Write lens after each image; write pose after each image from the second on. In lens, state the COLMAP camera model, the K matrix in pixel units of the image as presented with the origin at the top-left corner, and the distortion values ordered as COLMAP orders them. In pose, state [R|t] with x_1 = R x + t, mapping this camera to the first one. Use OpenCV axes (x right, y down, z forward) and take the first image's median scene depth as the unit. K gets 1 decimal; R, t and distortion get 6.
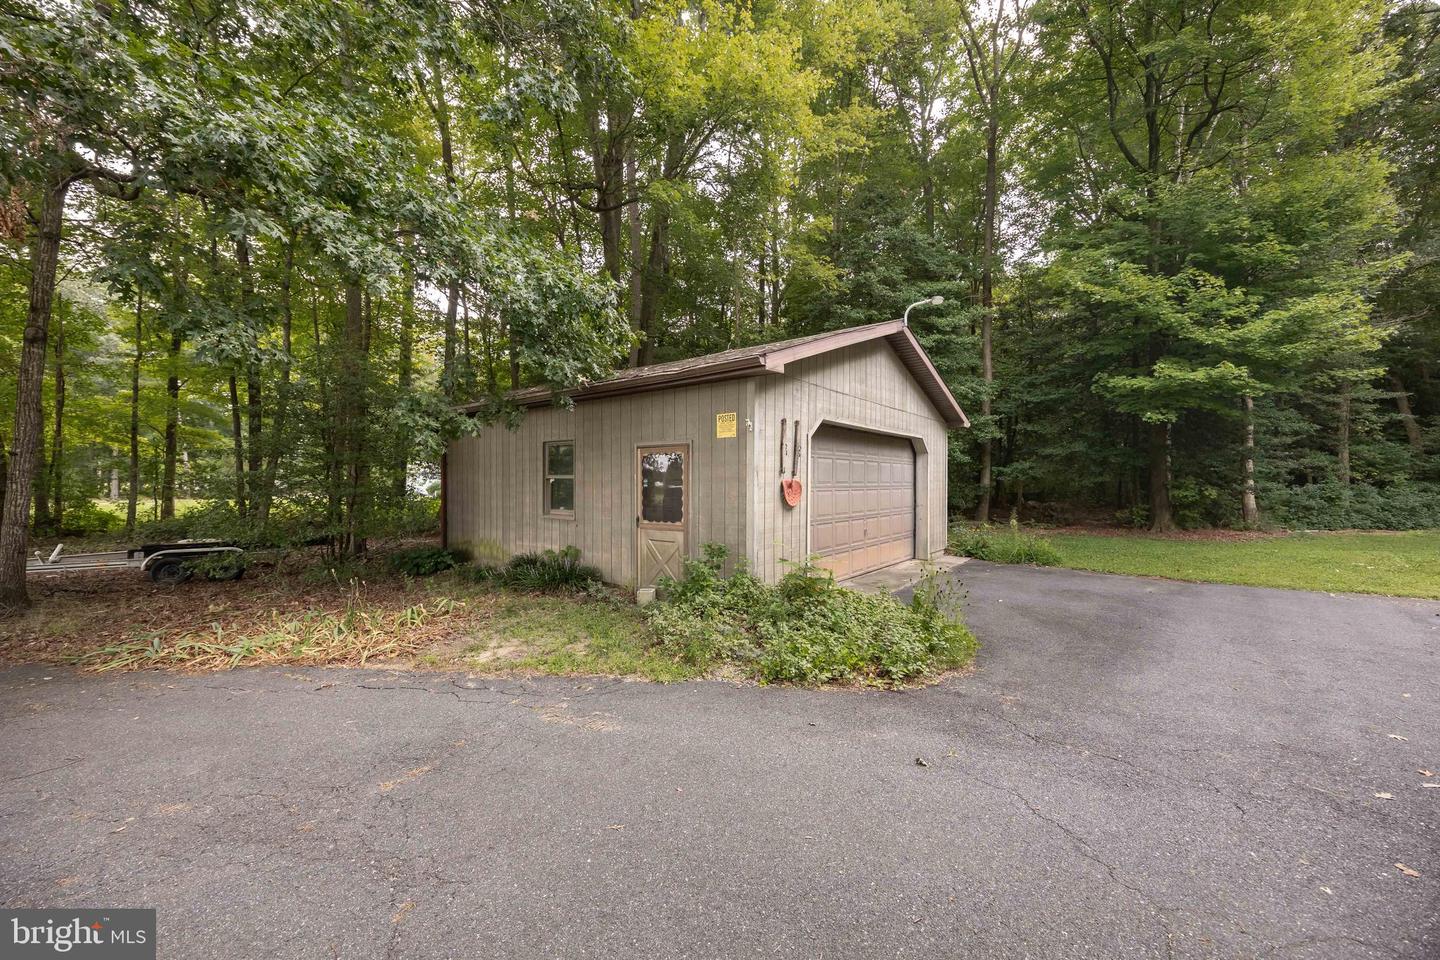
lens RADIAL K [[548.0, 0, 715.2], [0, 548.0, 478.2], [0, 0, 1]] dist [-0.001218, -0.000051]
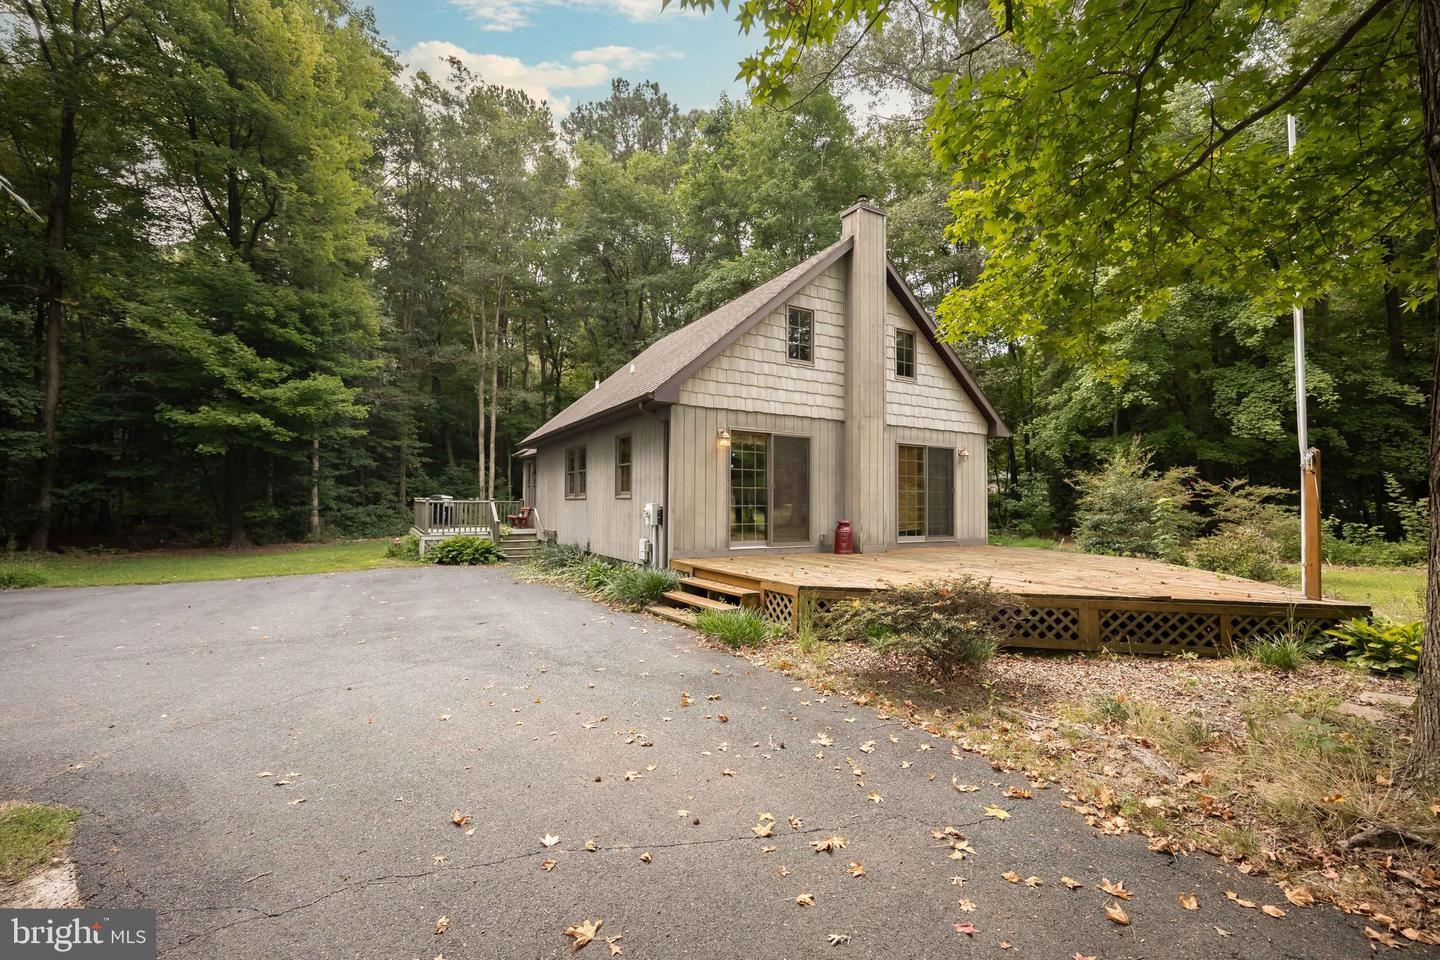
lens RADIAL K [[615.8, 0, 720.0], [0, 615.8, 480.0], [0, 0, 1]] dist [0.000004, 0.000026]
pose [[0.372157, 0.029903, 0.927688, -0.006158], [-0.005669, 0.999535, -0.029945, -0.015387], [-0.928152, 0.005885, 0.372154, -0.522397]]
